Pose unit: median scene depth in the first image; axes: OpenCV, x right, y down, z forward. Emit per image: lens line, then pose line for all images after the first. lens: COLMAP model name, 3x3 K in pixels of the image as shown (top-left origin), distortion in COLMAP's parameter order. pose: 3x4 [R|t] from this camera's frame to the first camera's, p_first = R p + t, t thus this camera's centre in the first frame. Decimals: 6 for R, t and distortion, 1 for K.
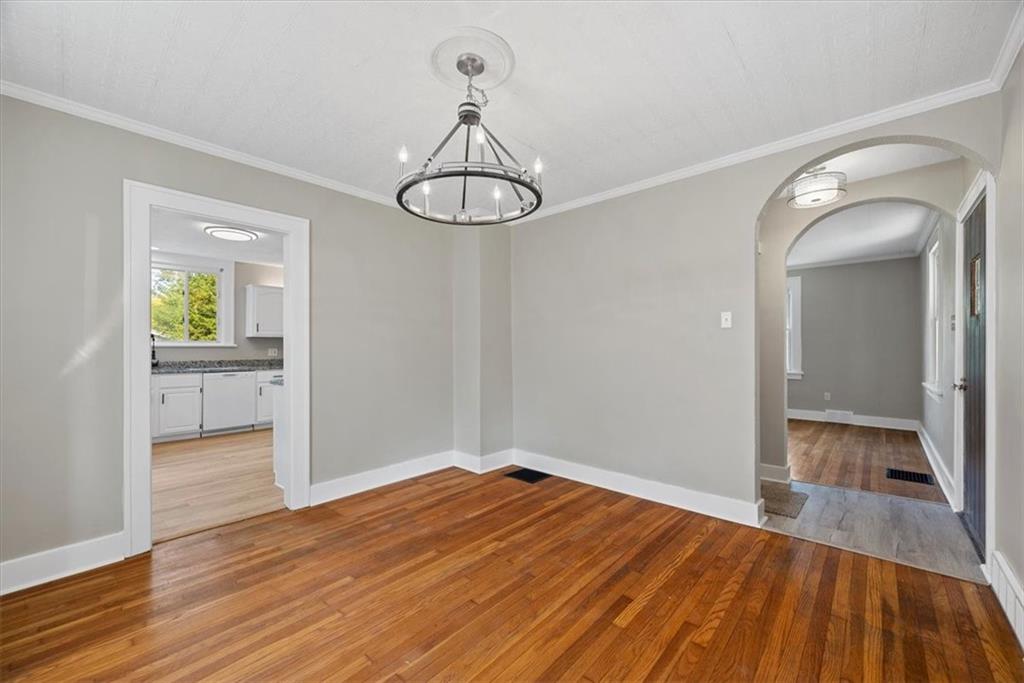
lens RADIAL K [[404.7, 0, 514.8], [0, 404.7, 345.2], [0, 0, 1]] dist [0.000245, 0.000829]
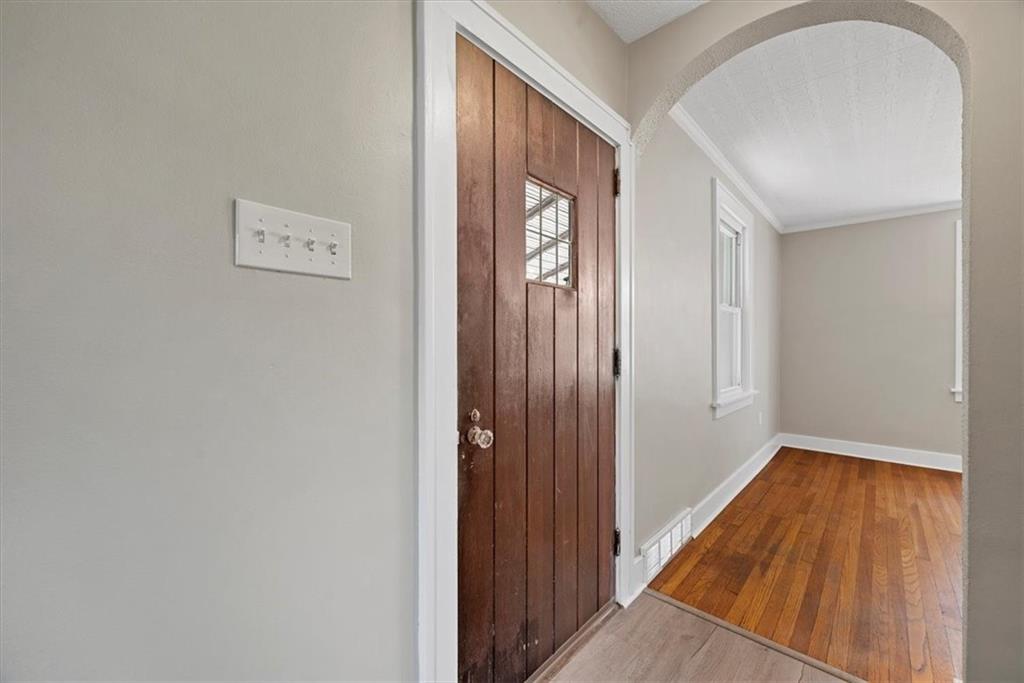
lens RADIAL K [[404.7, 0, 515.9], [0, 404.7, 344.6], [0, 0, 1]] dist [0.000245, 0.000829]
pose [[-0.999978, -0.003211, 0.005782, 1.330749], [-0.003187, 0.999986, 0.004211, 0.007029], [-0.005796, 0.004193, -0.999974, 1.770409]]
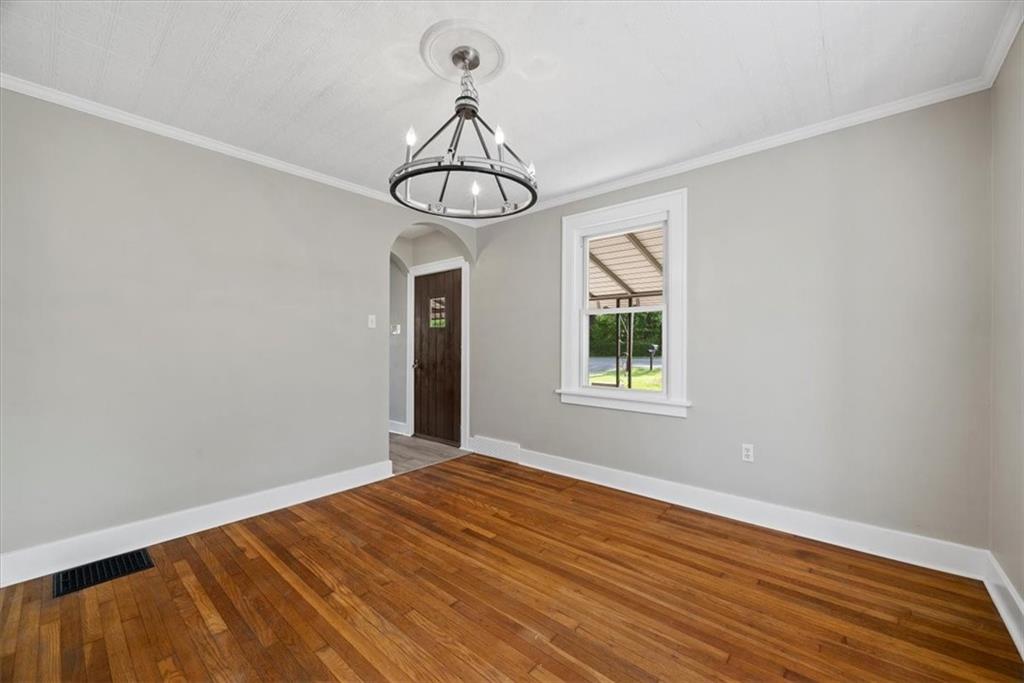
lens RADIAL K [[404.7, 0, 514.2], [0, 404.7, 345.0], [0, 0, 1]] dist [0.000245, 0.000829]
pose [[-0.018115, -0.002217, 0.999833, -0.910057], [-0.002433, 0.999995, 0.002173, 0.007366], [-0.999833, -0.002393, -0.018121, 0.738473]]
